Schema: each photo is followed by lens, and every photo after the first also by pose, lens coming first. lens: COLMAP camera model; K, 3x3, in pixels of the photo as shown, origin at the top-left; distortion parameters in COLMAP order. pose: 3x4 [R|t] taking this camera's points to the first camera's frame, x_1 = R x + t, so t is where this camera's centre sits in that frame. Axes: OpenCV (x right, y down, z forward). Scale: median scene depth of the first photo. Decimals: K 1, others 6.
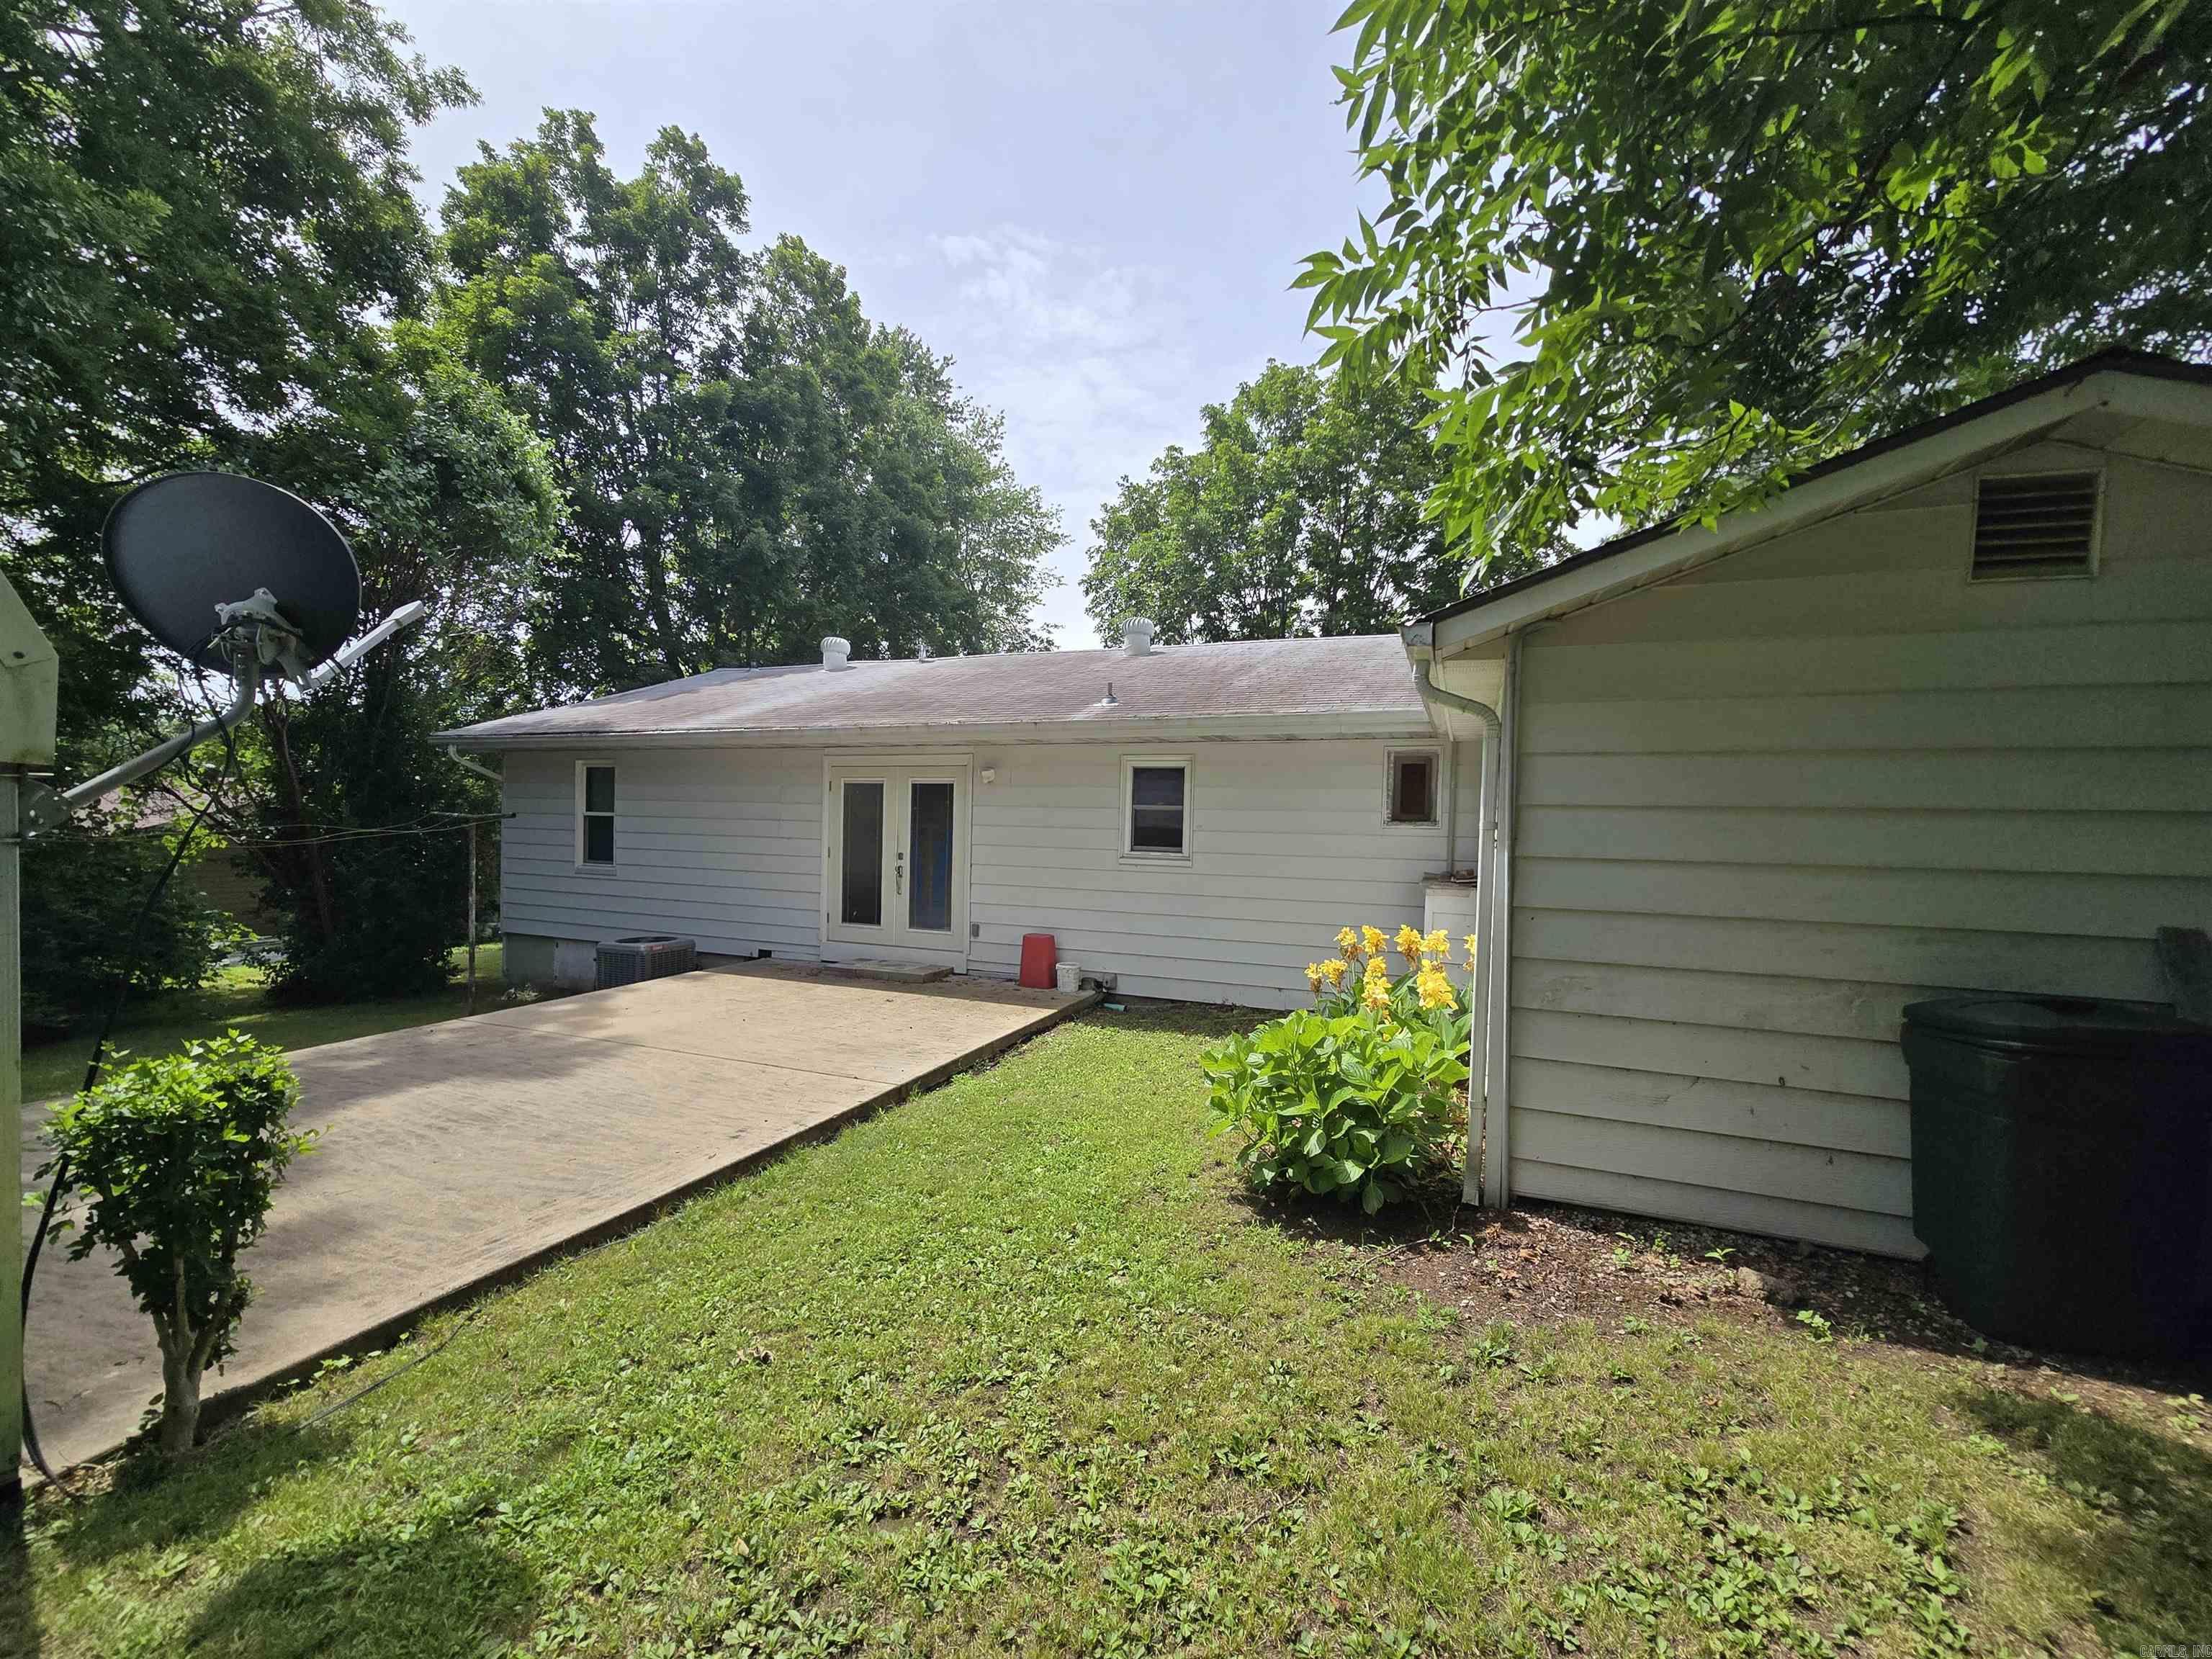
lens RADIAL K [[907.7, 0, 1099.6], [0, 907.7, 843.8], [0, 0, 1]] dist [-0.001166, 0.000347]
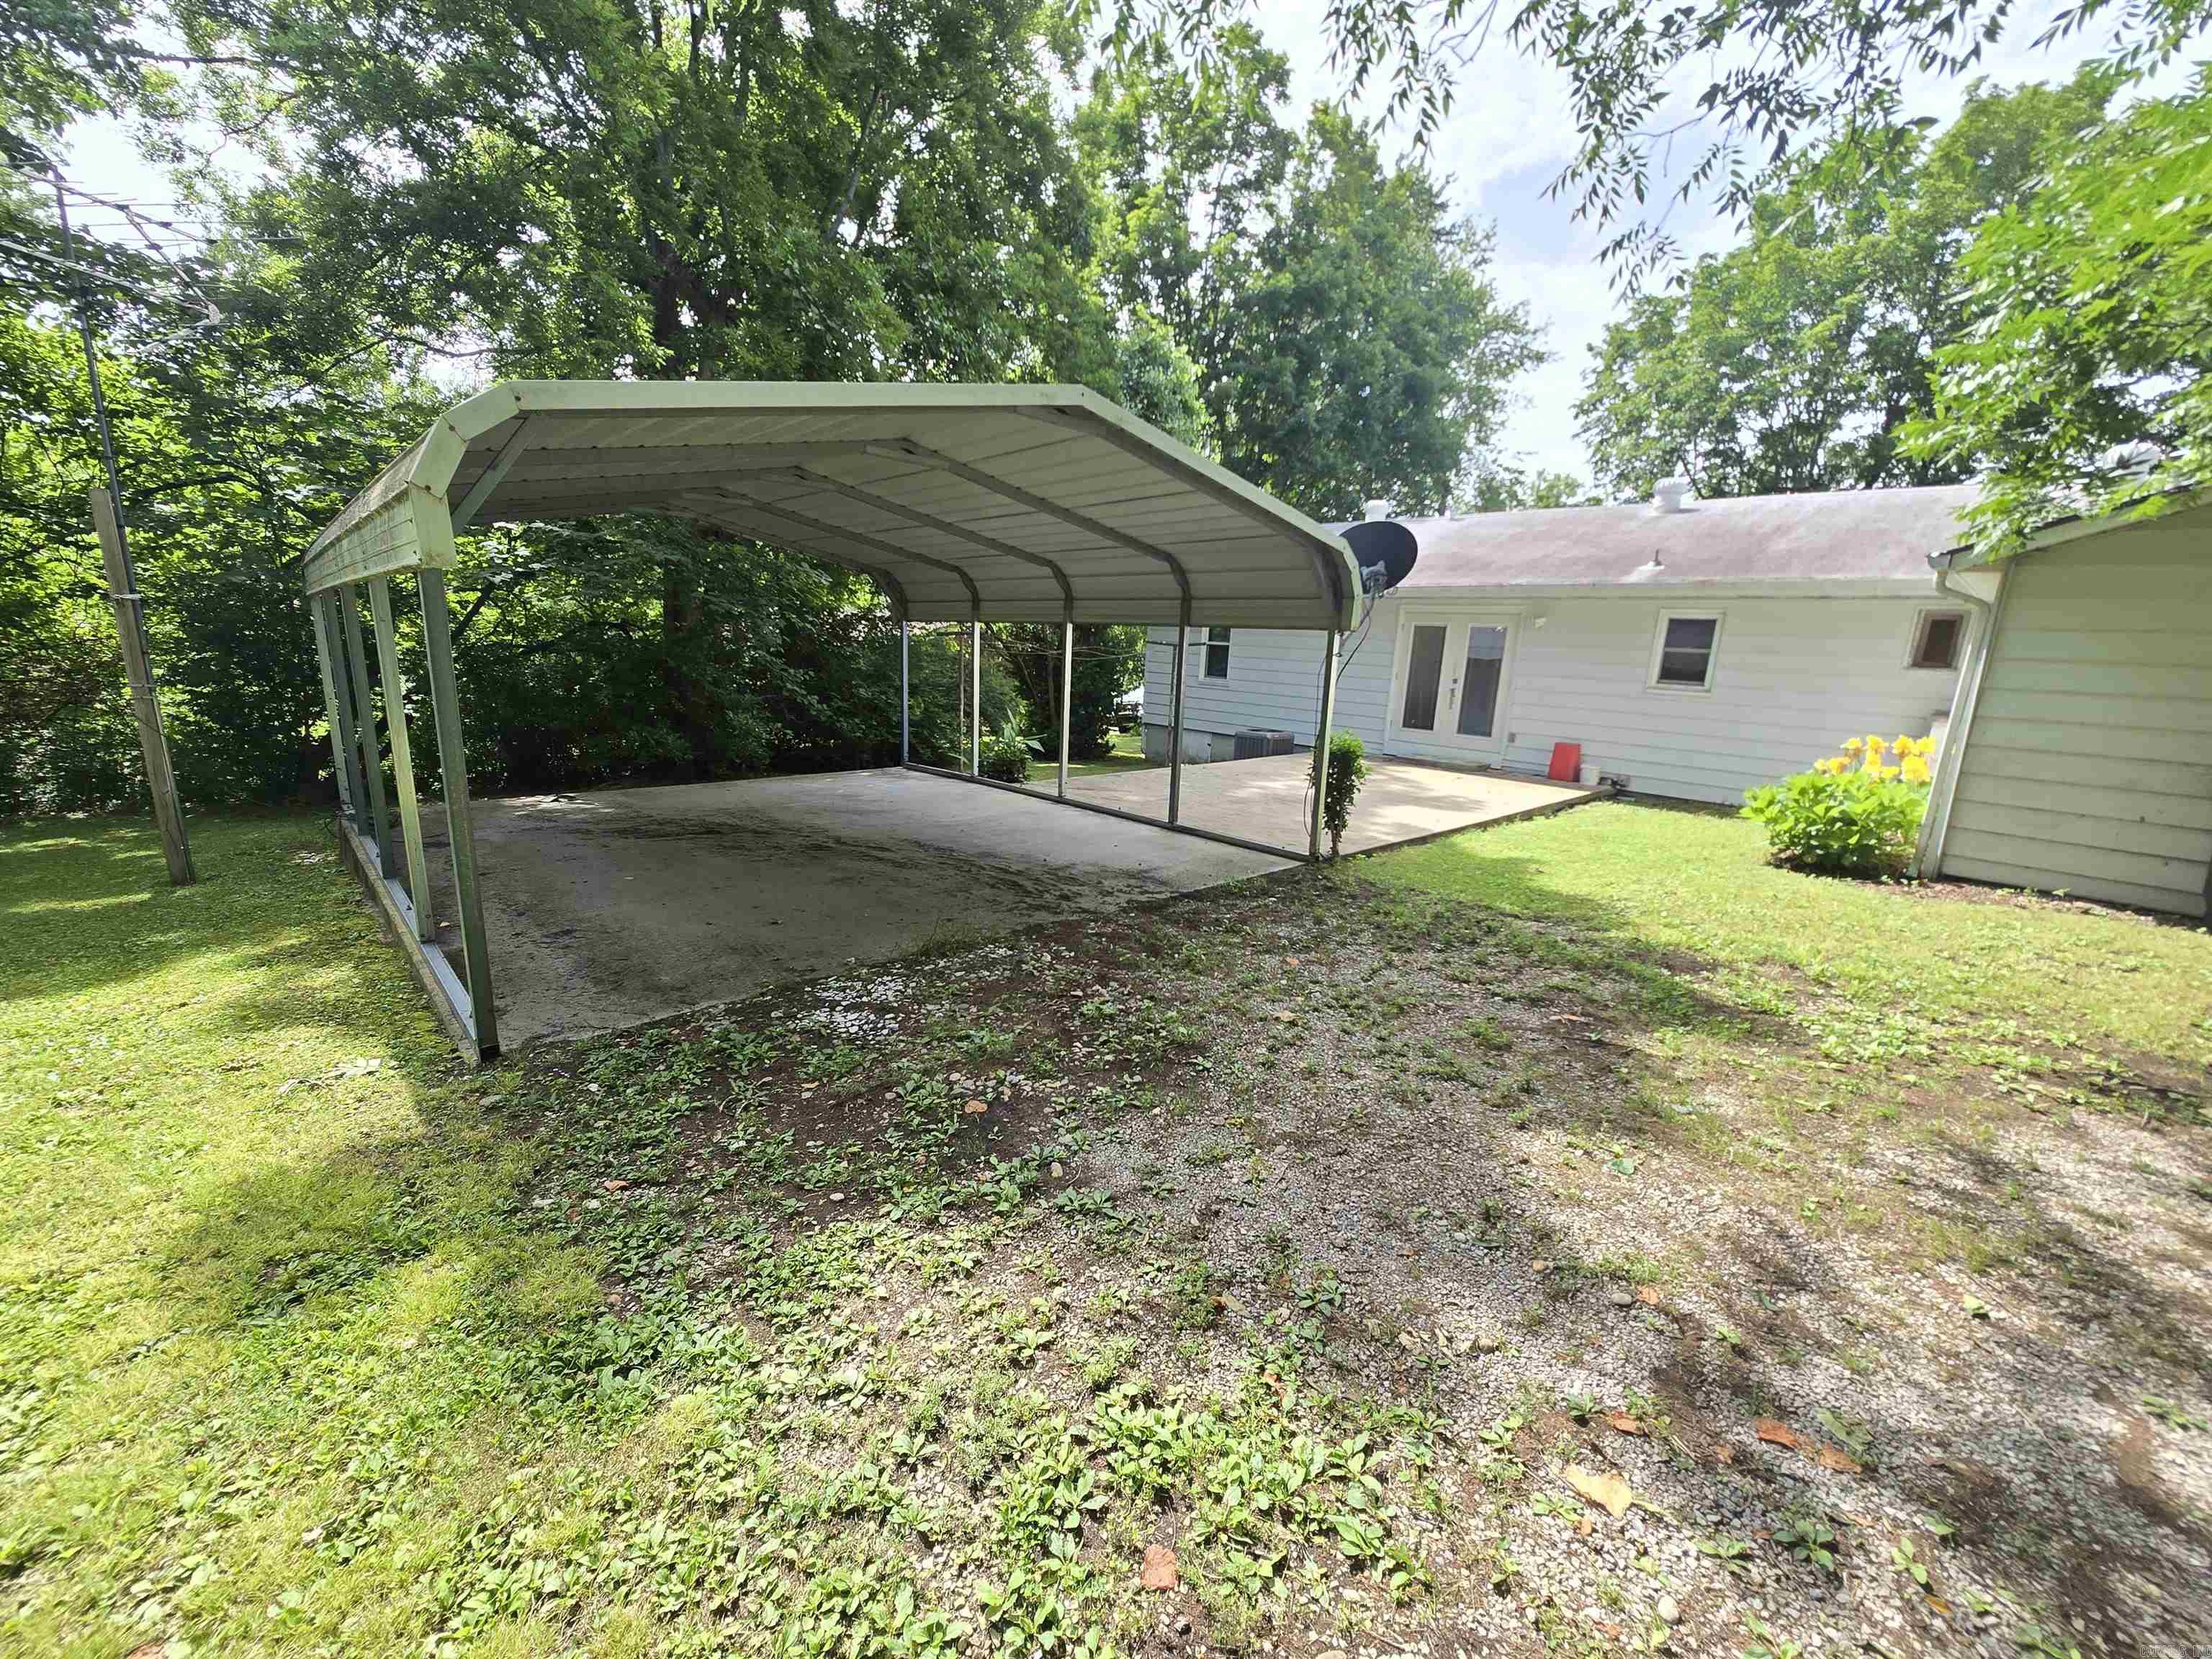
lens RADIAL K [[907.7, 0, 1099.6], [0, 907.7, 843.8], [0, 0, 1]] dist [-0.001166, 0.000347]
pose [[0.912117, 0.113208, -0.393988, -0.143715], [-0.040341, 0.981234, 0.188554, 0.018358], [0.407941, -0.156090, 0.899567, -0.500665]]
